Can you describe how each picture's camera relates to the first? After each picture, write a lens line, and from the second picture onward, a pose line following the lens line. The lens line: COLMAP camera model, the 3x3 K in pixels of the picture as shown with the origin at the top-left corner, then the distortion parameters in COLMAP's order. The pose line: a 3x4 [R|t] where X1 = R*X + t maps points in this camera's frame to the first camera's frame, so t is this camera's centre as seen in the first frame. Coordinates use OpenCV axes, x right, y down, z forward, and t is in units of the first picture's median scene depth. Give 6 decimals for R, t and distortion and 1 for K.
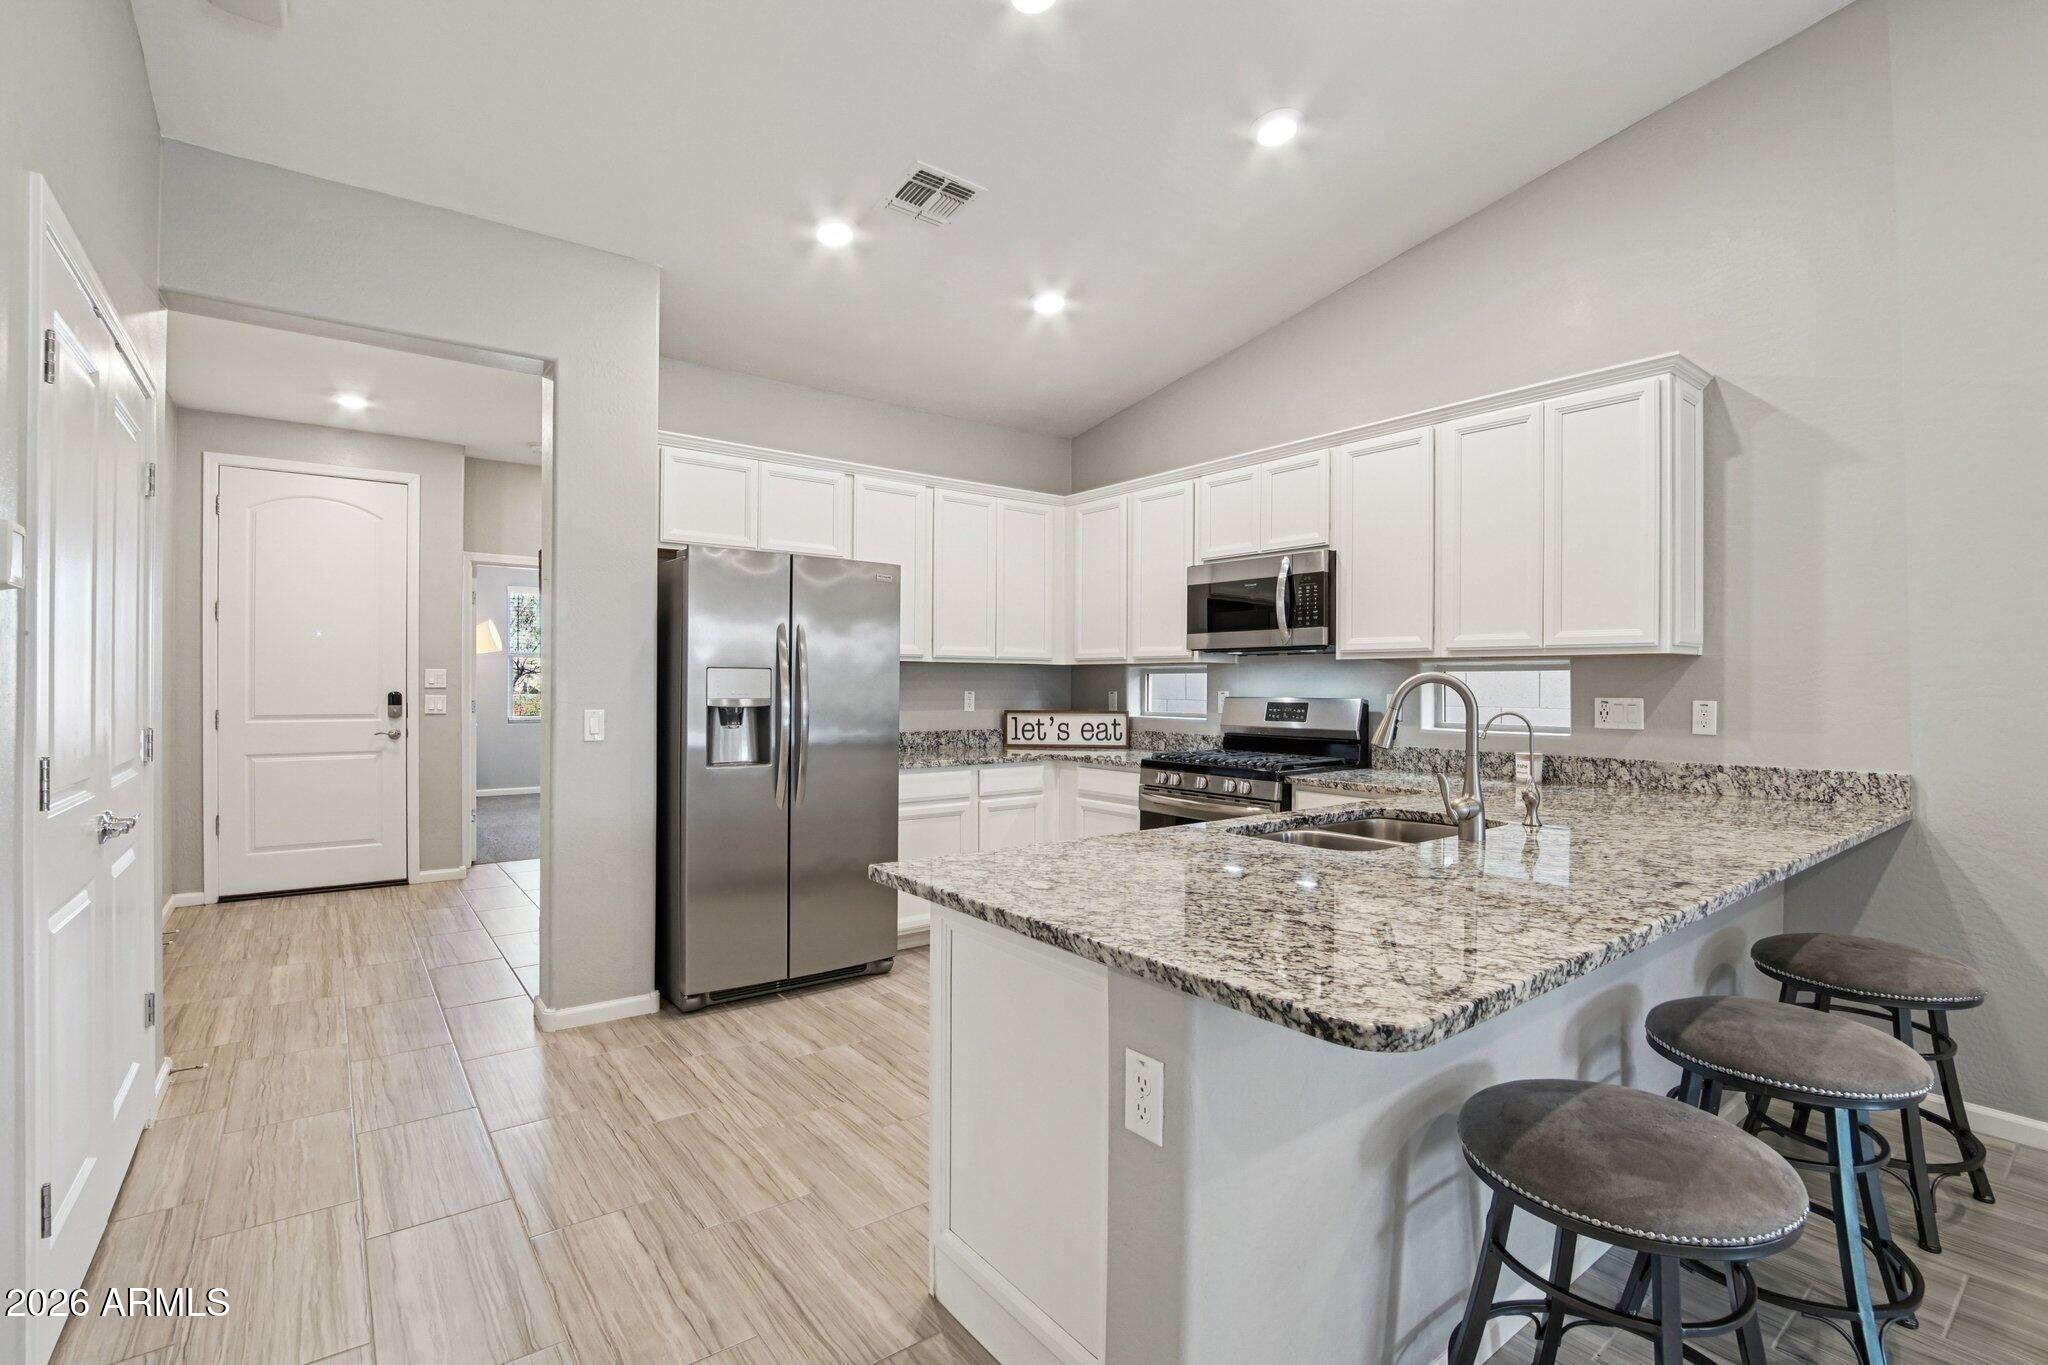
lens RADIAL K [[934.6, 0, 1023.4], [0, 934.6, 686.7], [0, 0, 1]] dist [-0.005664, -0.000211]
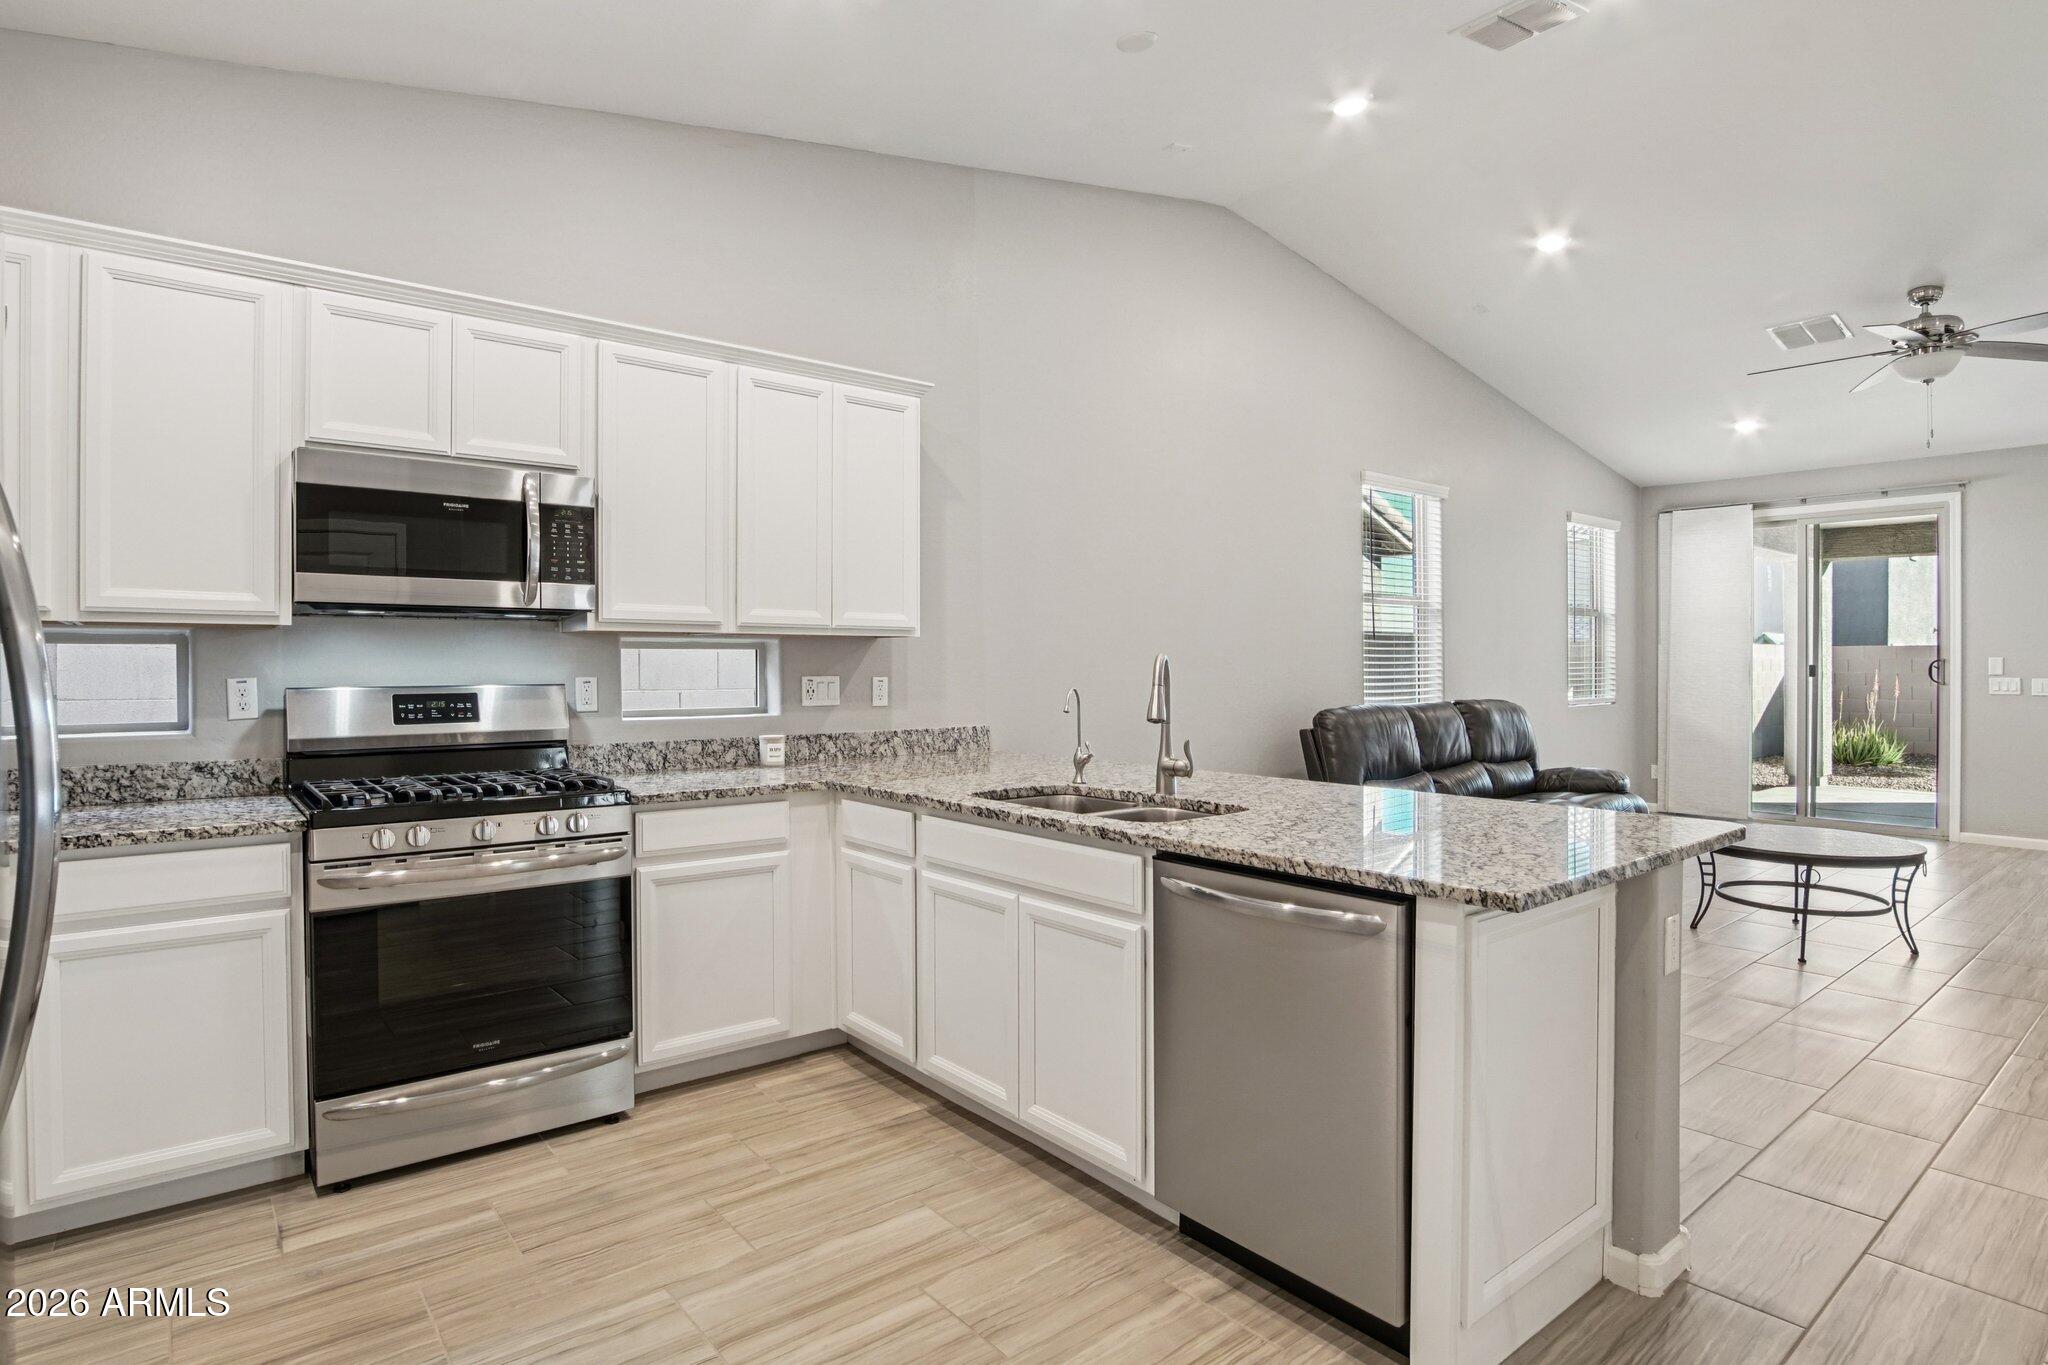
lens RADIAL K [[1099.3, 0, 1025.4], [0, 1099.3, 666.5], [0, 0, 1]] dist [-0.006853, -0.001550]
pose [[-0.014626, -0.005784, 0.999876, -0.624260], [0.004188, 0.999974, 0.005846, -0.005664], [-0.999884, 0.004273, -0.014602, 0.797053]]
